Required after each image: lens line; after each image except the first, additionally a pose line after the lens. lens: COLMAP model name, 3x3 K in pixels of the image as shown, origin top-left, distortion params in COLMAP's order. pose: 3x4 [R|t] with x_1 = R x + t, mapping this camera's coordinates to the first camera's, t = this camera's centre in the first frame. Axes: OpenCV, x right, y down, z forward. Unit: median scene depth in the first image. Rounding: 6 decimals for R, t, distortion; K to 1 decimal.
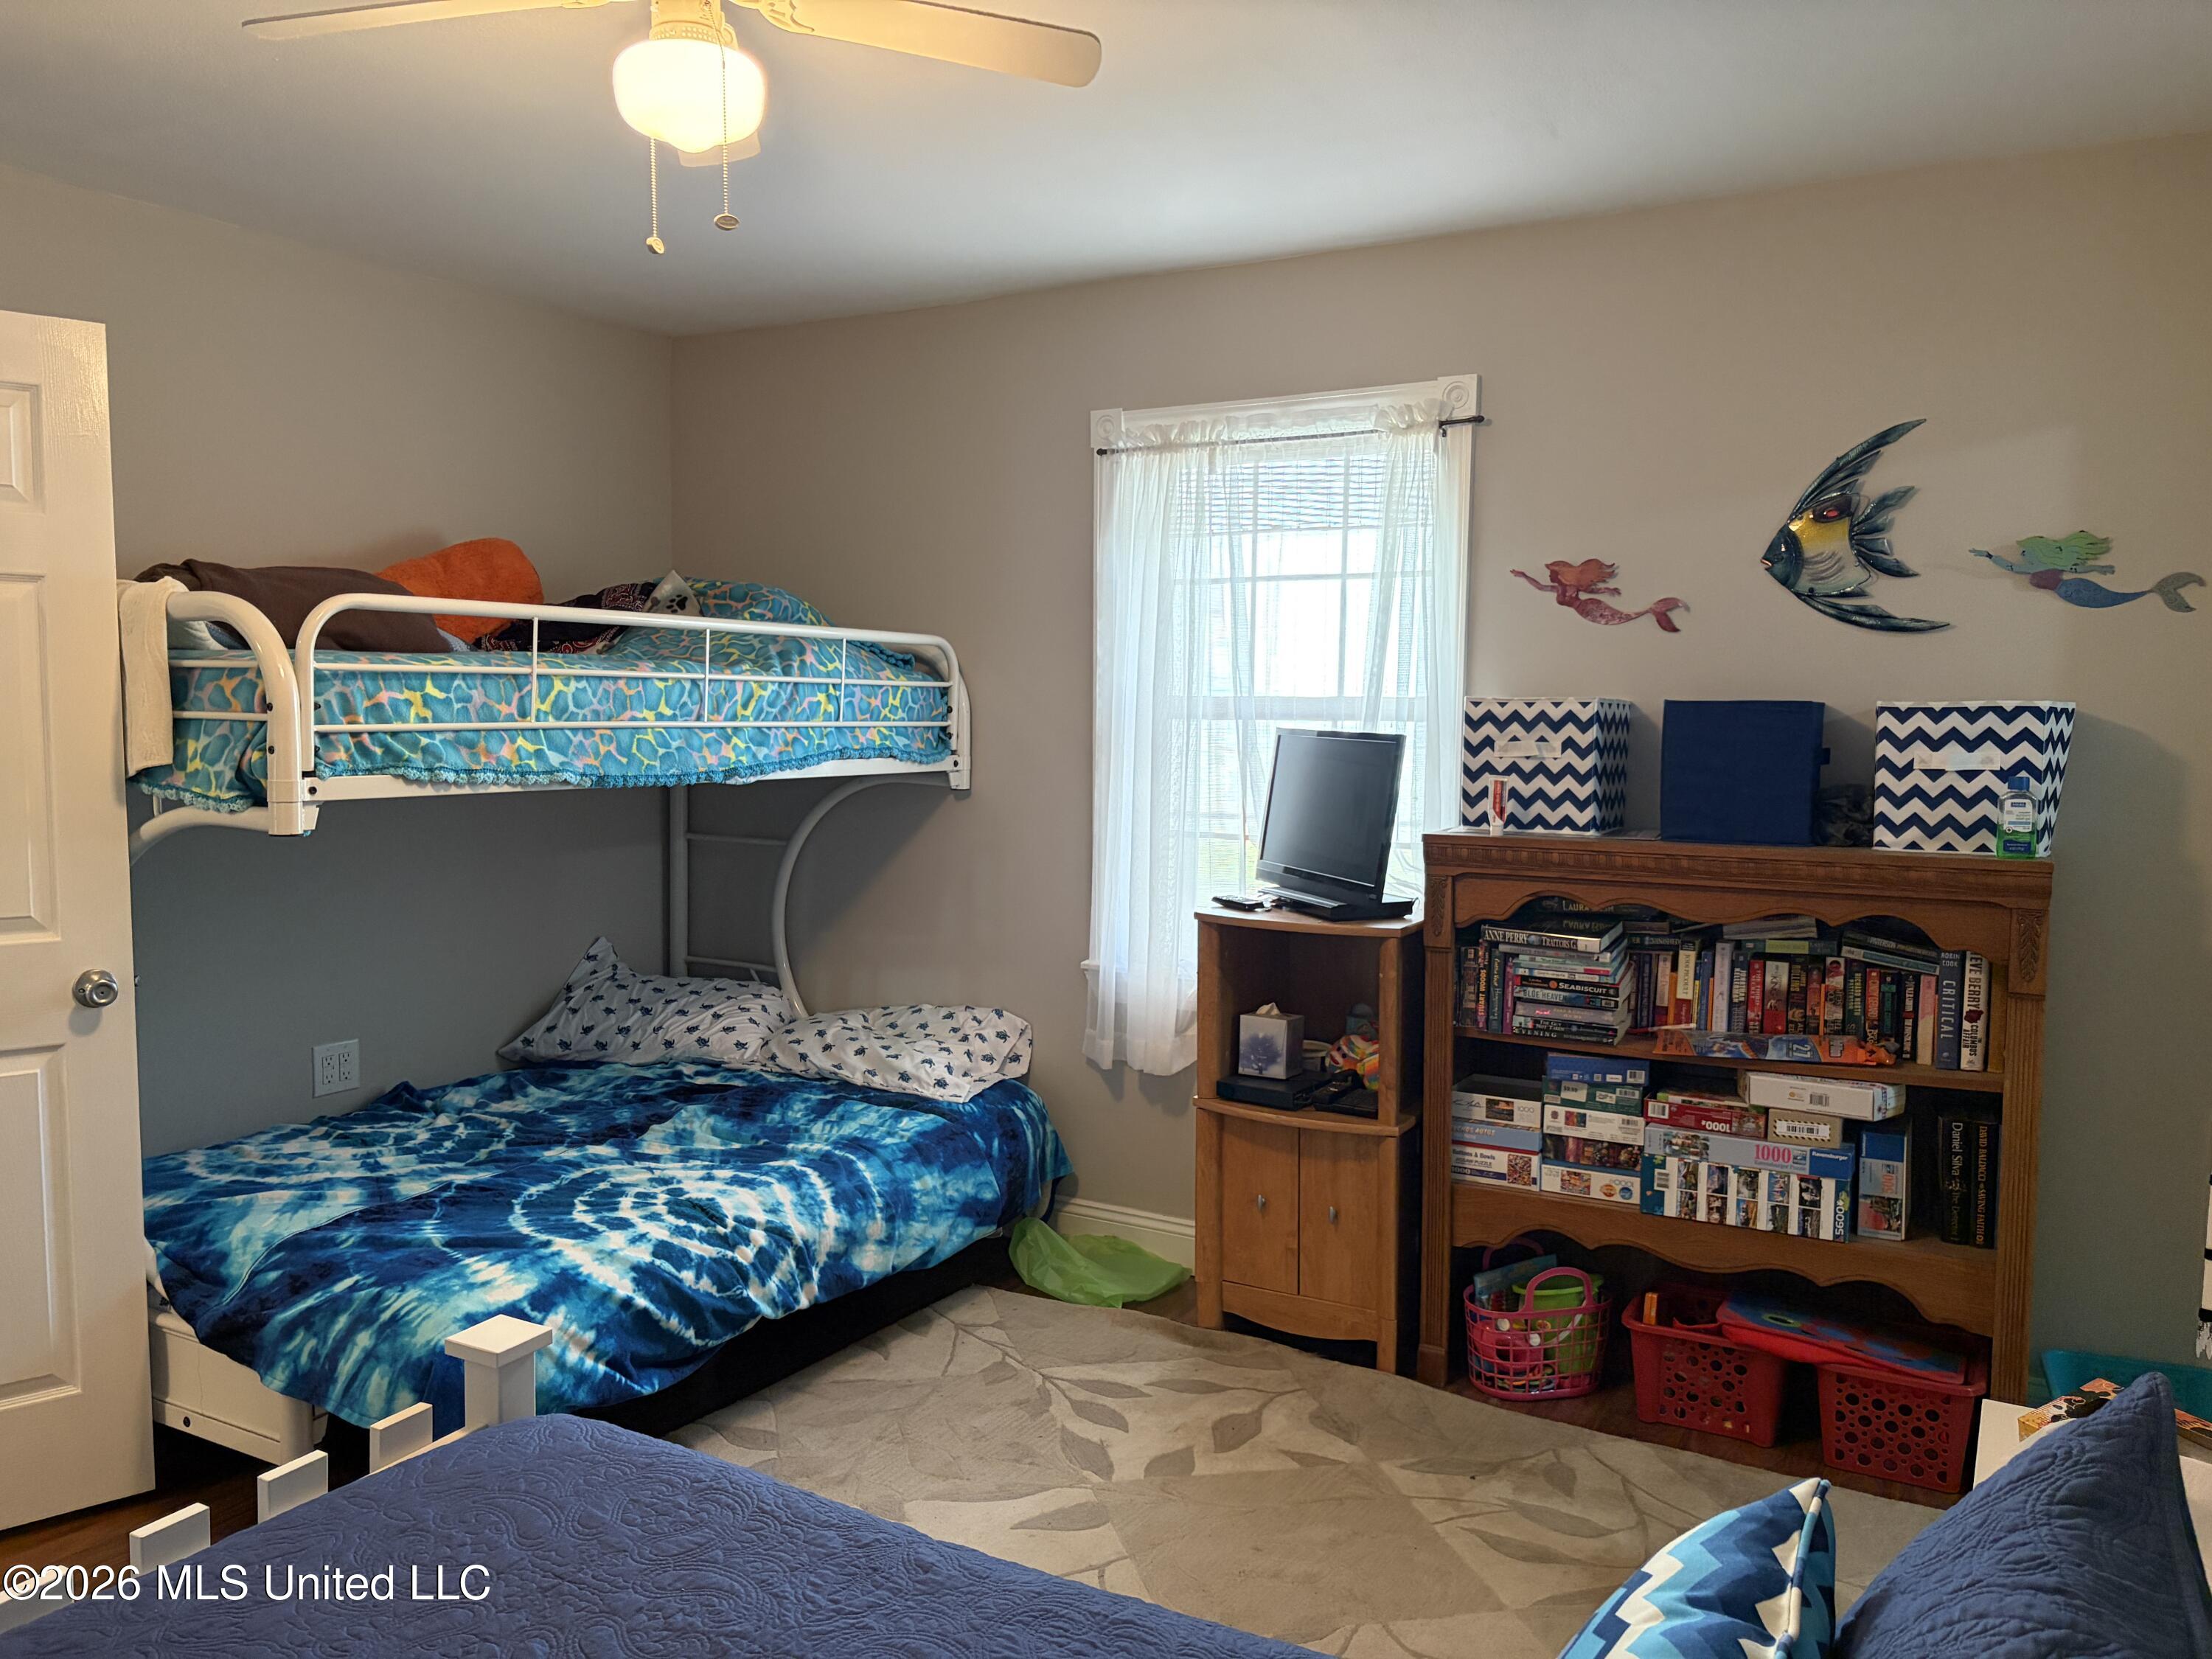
lens RADIAL K [[1677.6, 0, 1107.0], [0, 1677.6, 836.0], [0, 0, 1]] dist [0.068549, -0.072841]
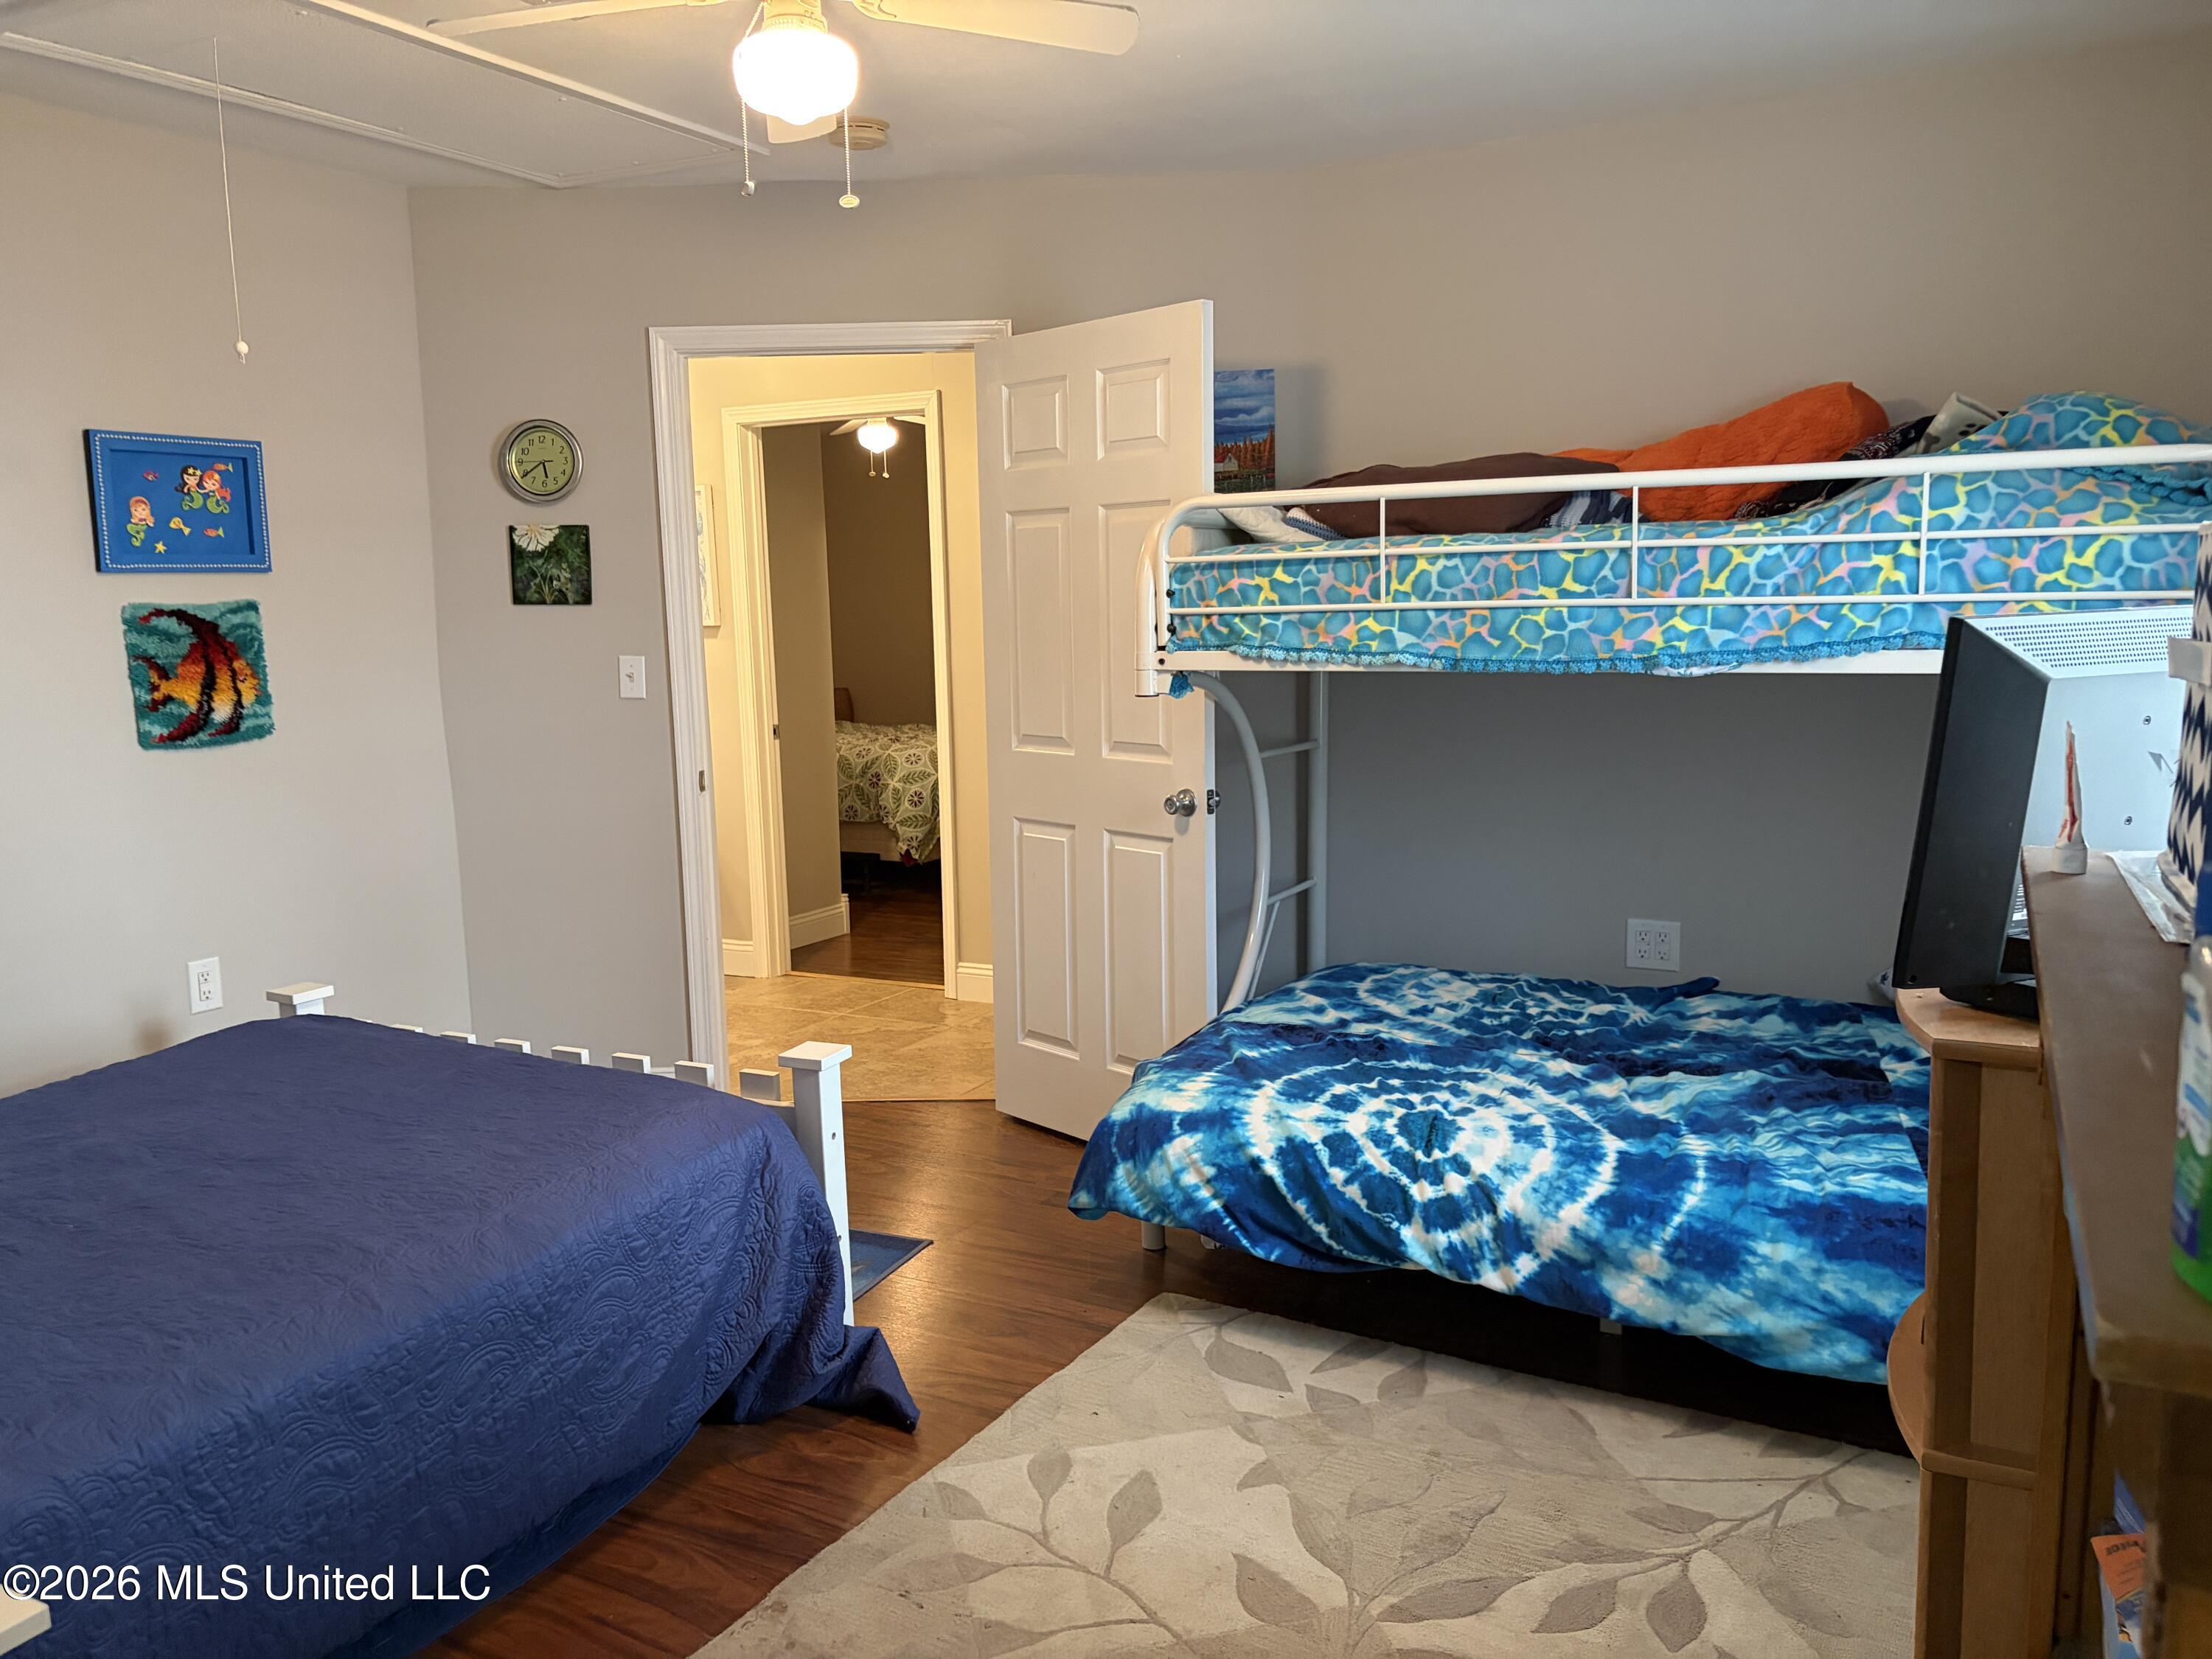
lens RADIAL K [[1677.6, 0, 1107.0], [0, 1677.6, 836.0], [0, 0, 1]] dist [0.068549, -0.072841]
pose [[0.020431, 0.131087, -0.991160, 0.663101], [-0.060021, 0.989740, 0.129662, -0.049201], [0.997988, 0.056841, 0.028090, 0.800338]]
